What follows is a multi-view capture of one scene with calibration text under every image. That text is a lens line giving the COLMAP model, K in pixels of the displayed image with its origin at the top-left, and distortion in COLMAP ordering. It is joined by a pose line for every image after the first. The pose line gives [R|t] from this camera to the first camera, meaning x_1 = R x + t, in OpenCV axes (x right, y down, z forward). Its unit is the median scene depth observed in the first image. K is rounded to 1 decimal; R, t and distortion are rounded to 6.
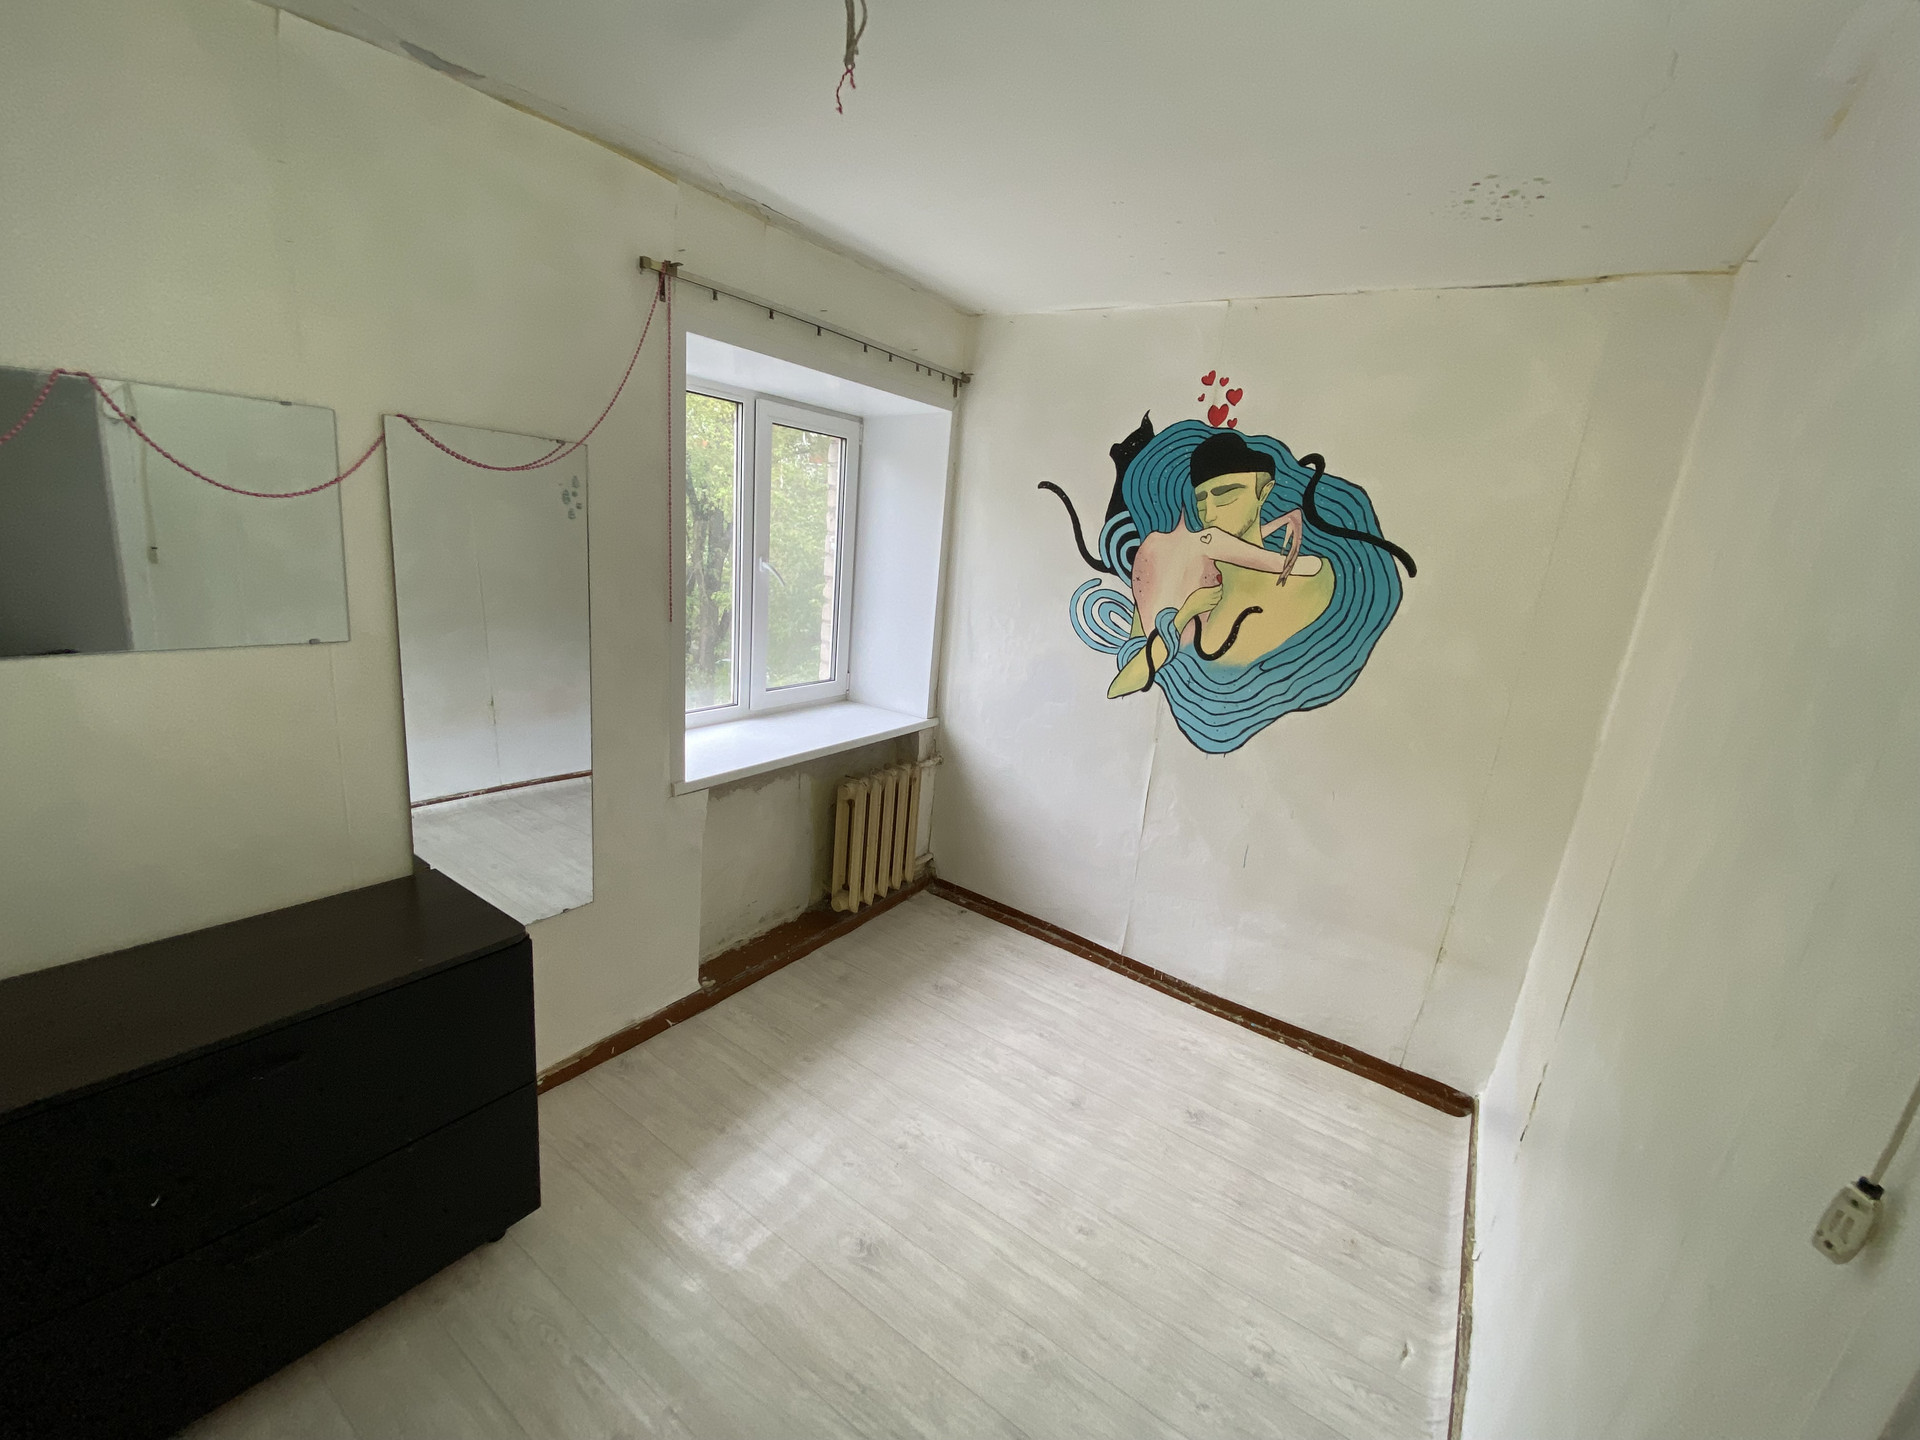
lens RADIAL K [[786.9, 0, 956.8], [0, 786.9, 711.8], [0, 0, 1]] dist [0.047476, -0.030704]
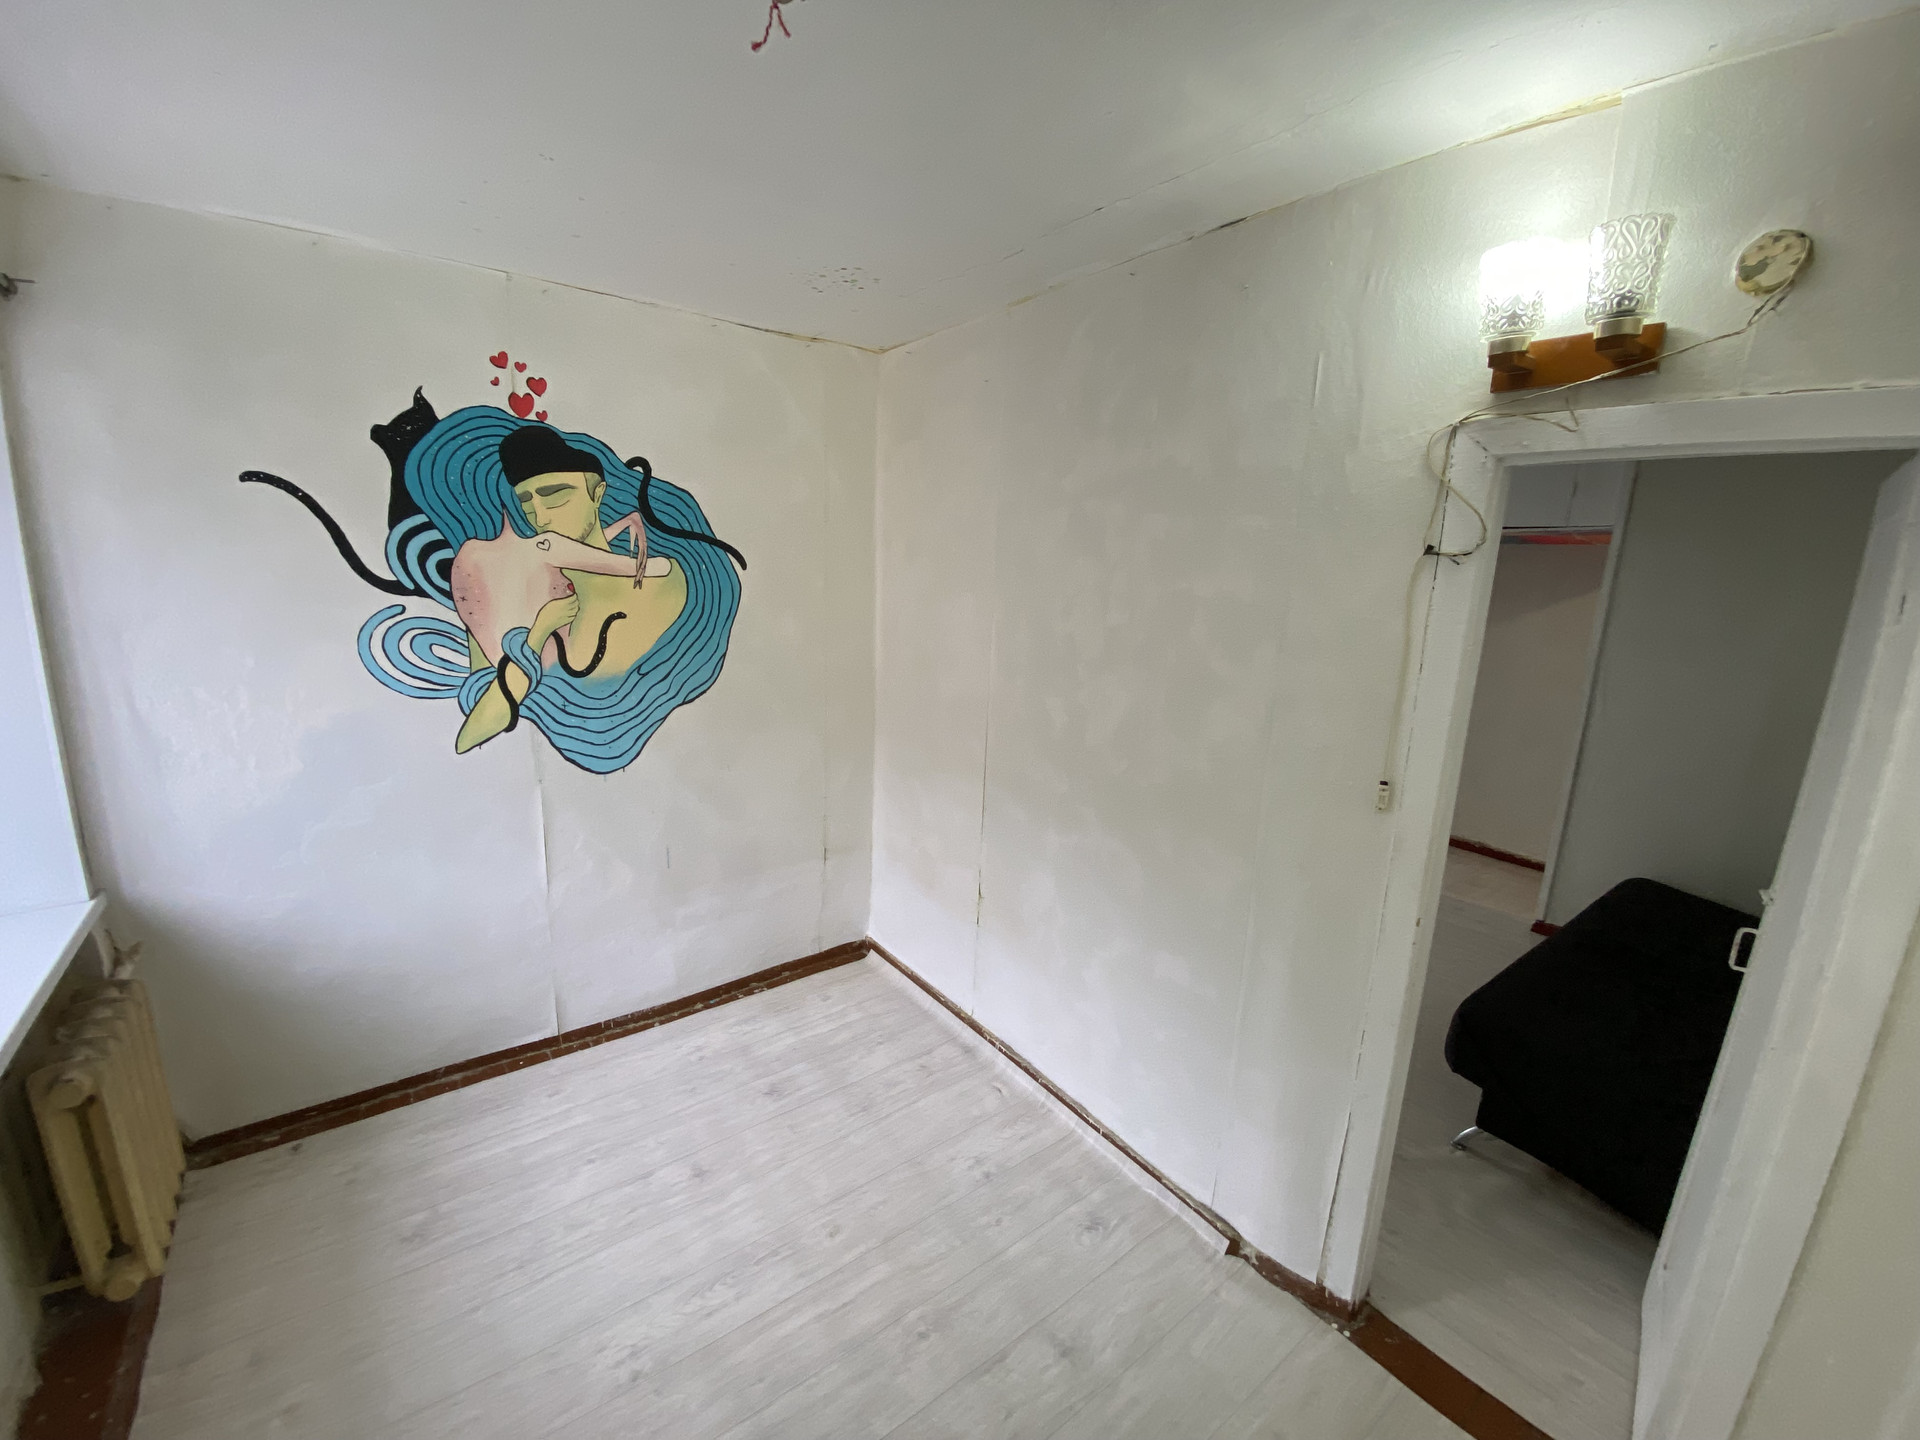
lens RADIAL K [[786.9, 0, 956.8], [0, 786.9, 711.8], [0, 0, 1]] dist [0.047476, -0.030704]
pose [[0.319670, -0.261907, 0.910613, -0.408860], [0.222127, 0.954973, 0.196688, -0.116745], [-0.921125, 0.139397, 0.363453, 0.286259]]
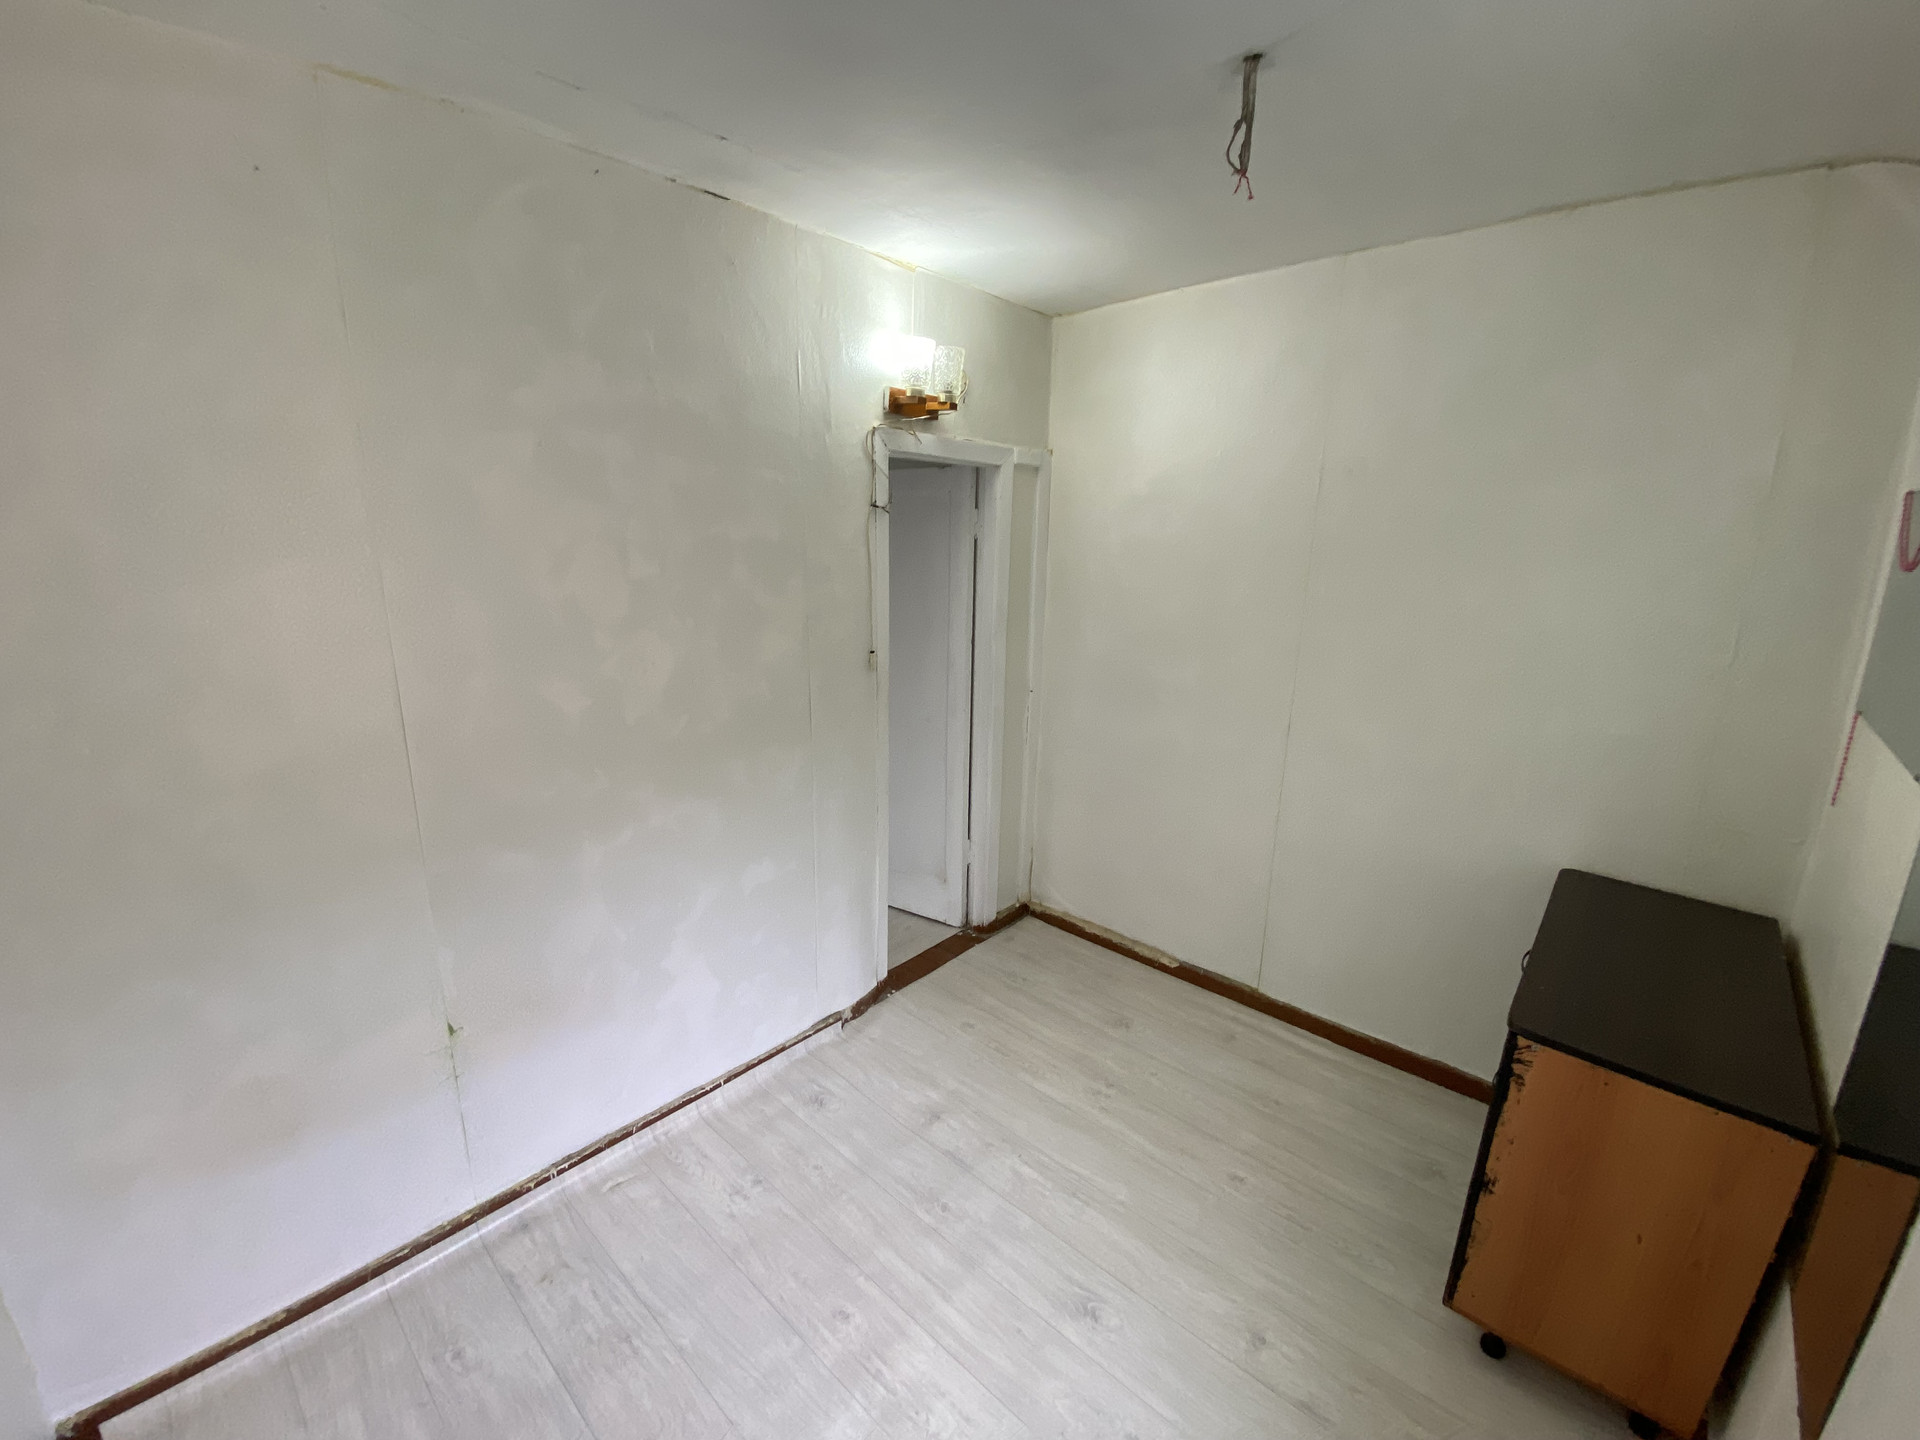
lens RADIAL K [[786.9, 0, 956.8], [0, 786.9, 711.8], [0, 0, 1]] dist [0.047476, -0.030704]
pose [[-0.984624, -0.135392, 0.110383, 0.021304], [-0.070422, 0.885919, 0.458463, -0.256302], [-0.159862, 0.443640, -0.881832, 1.080441]]
